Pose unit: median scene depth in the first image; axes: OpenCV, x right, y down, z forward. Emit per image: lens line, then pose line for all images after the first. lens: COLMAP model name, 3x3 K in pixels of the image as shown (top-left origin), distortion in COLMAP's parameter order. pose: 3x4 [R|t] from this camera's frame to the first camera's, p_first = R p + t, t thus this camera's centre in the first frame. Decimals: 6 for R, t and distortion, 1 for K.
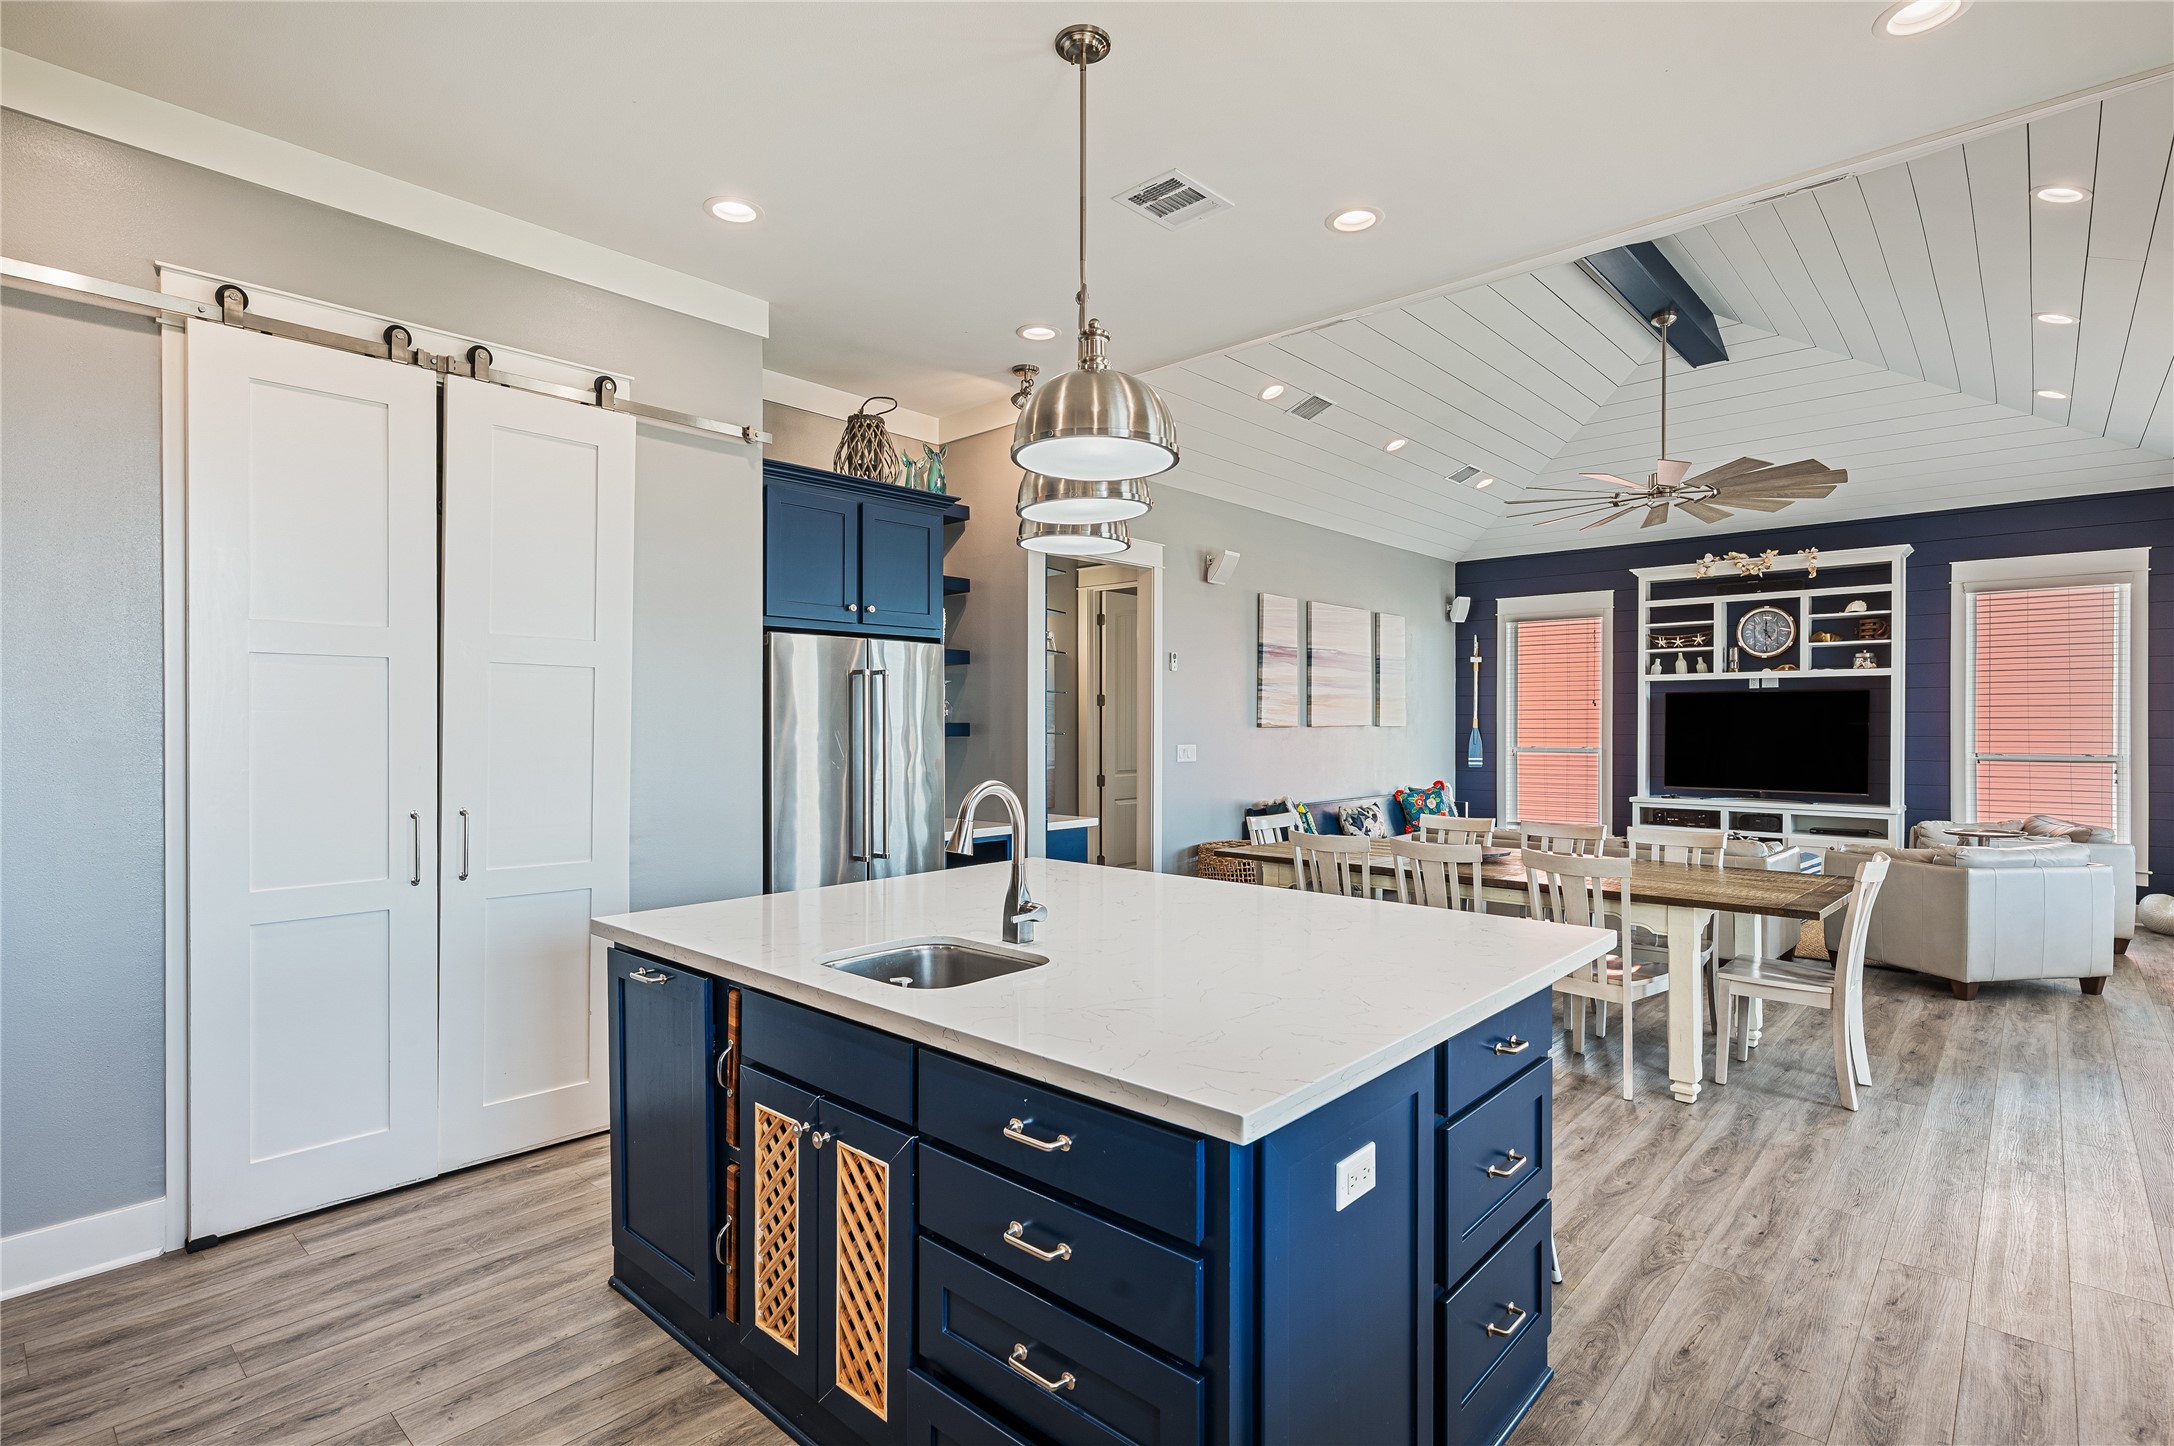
lens RADIAL K [[1041.3, 0, 1092.8], [0, 1041.3, 723.6], [0, 0, 1]] dist [0.000341, -0.000231]
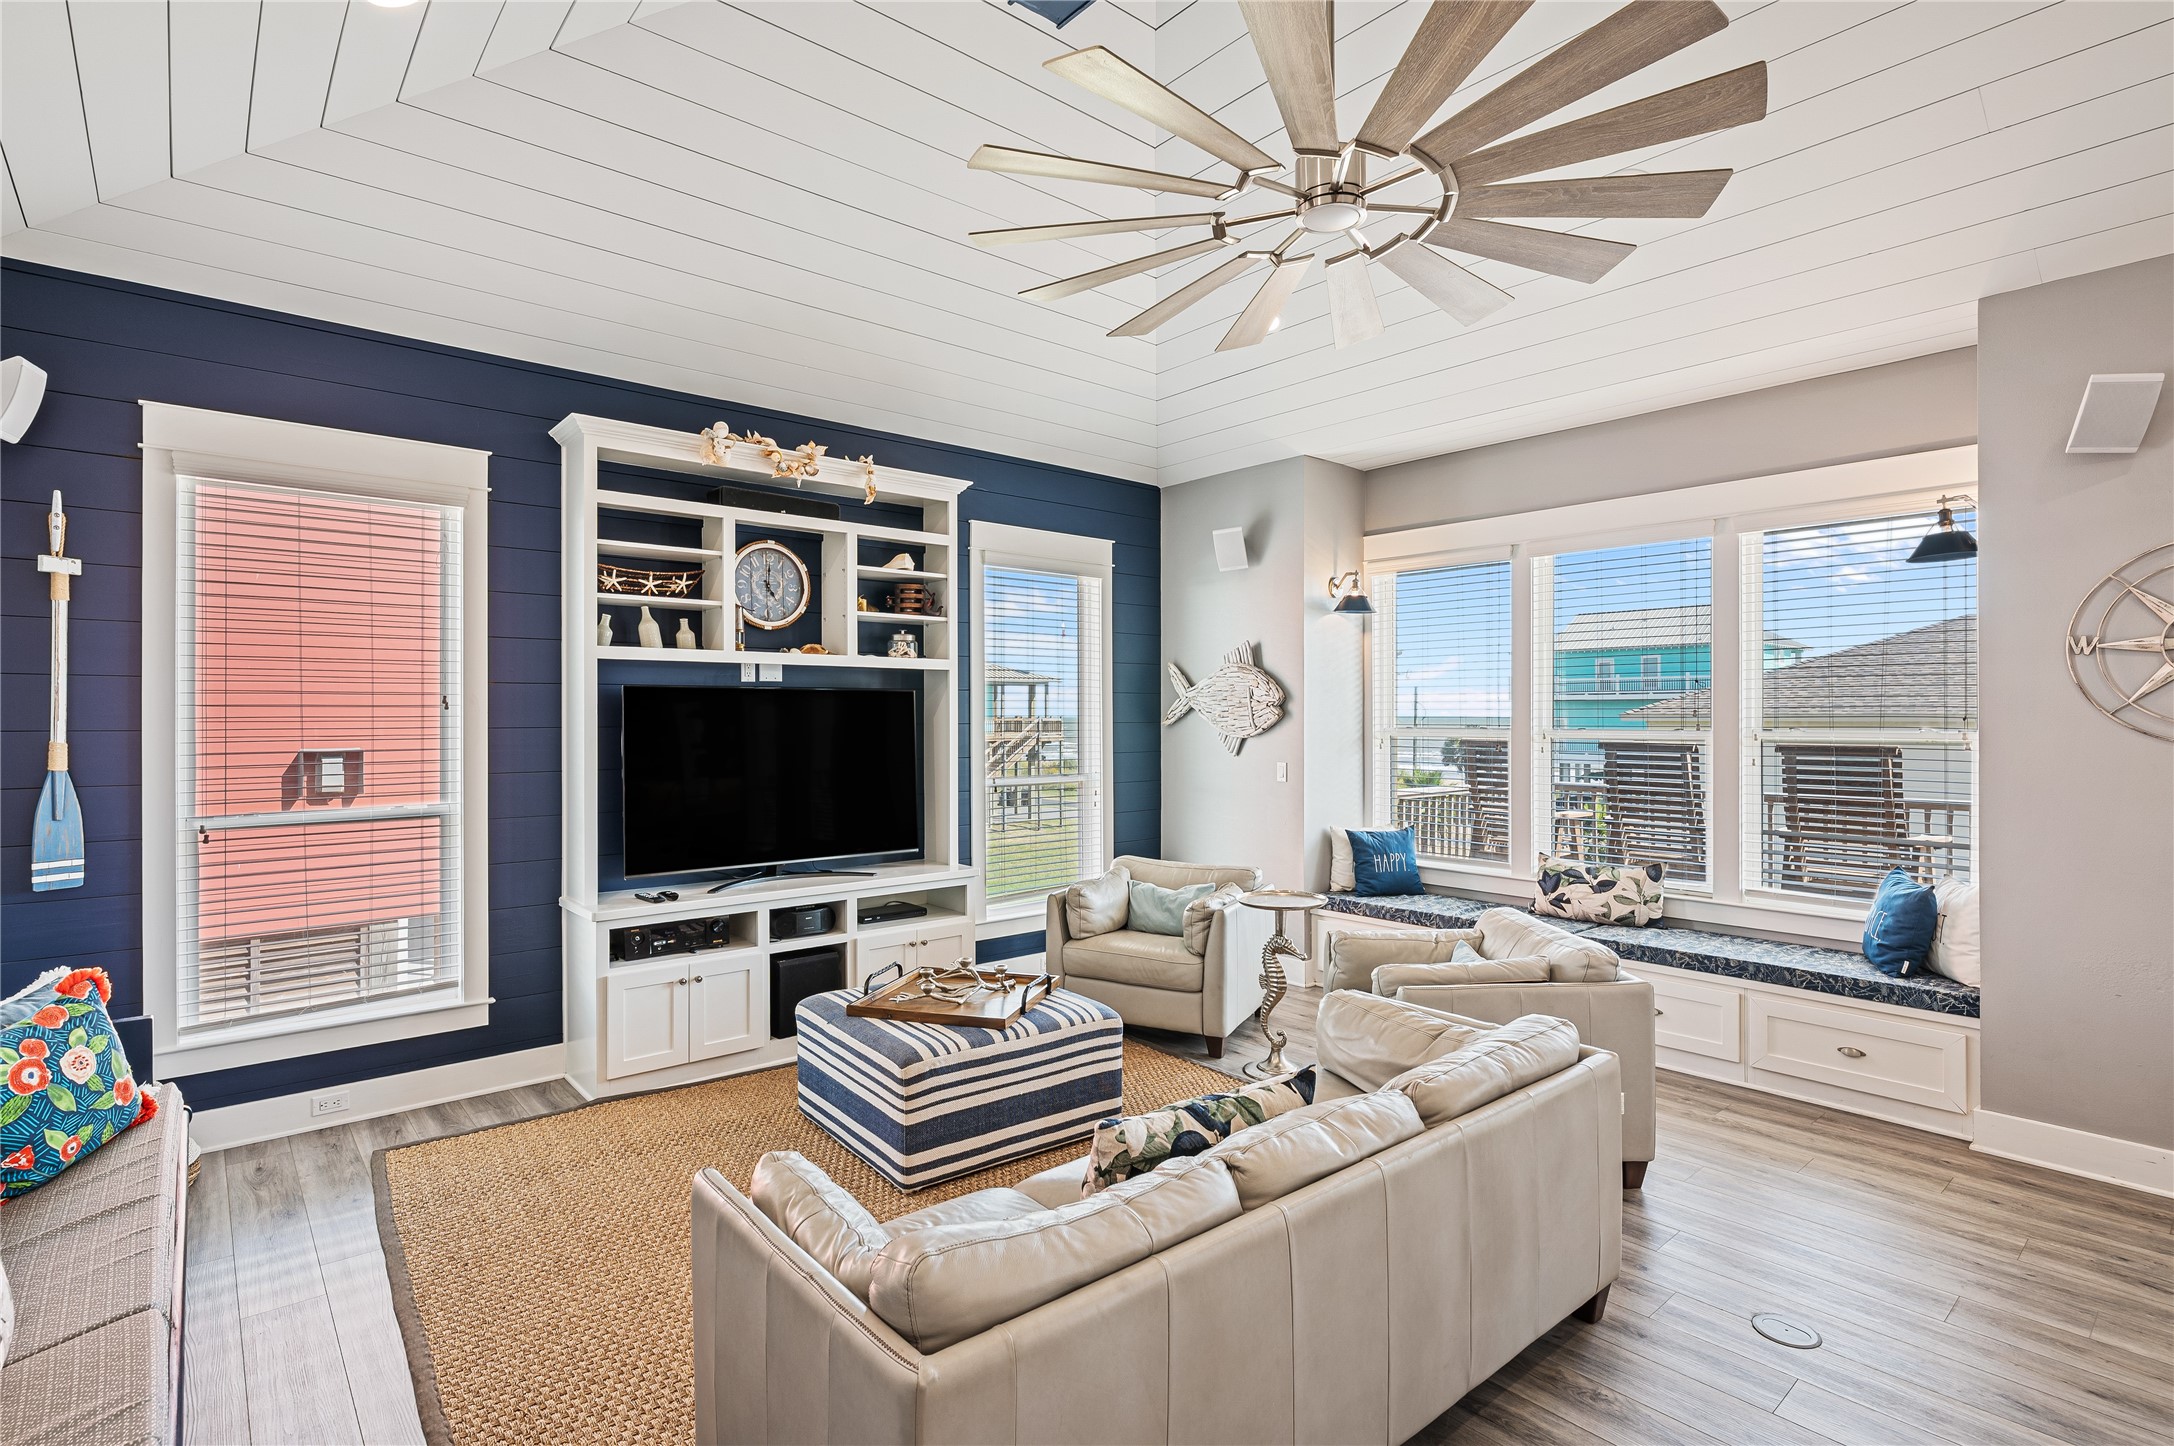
lens RADIAL K [[1041.3, 0, 1092.8], [0, 1041.3, 723.6], [0, 0, 1]] dist [0.000341, -0.000231]
pose [[0.123331, -0.010082, 0.992314, 0.091954], [0.001401, 0.999949, 0.009986, -0.016198], [-0.992365, 0.000159, 0.123339, 0.736334]]
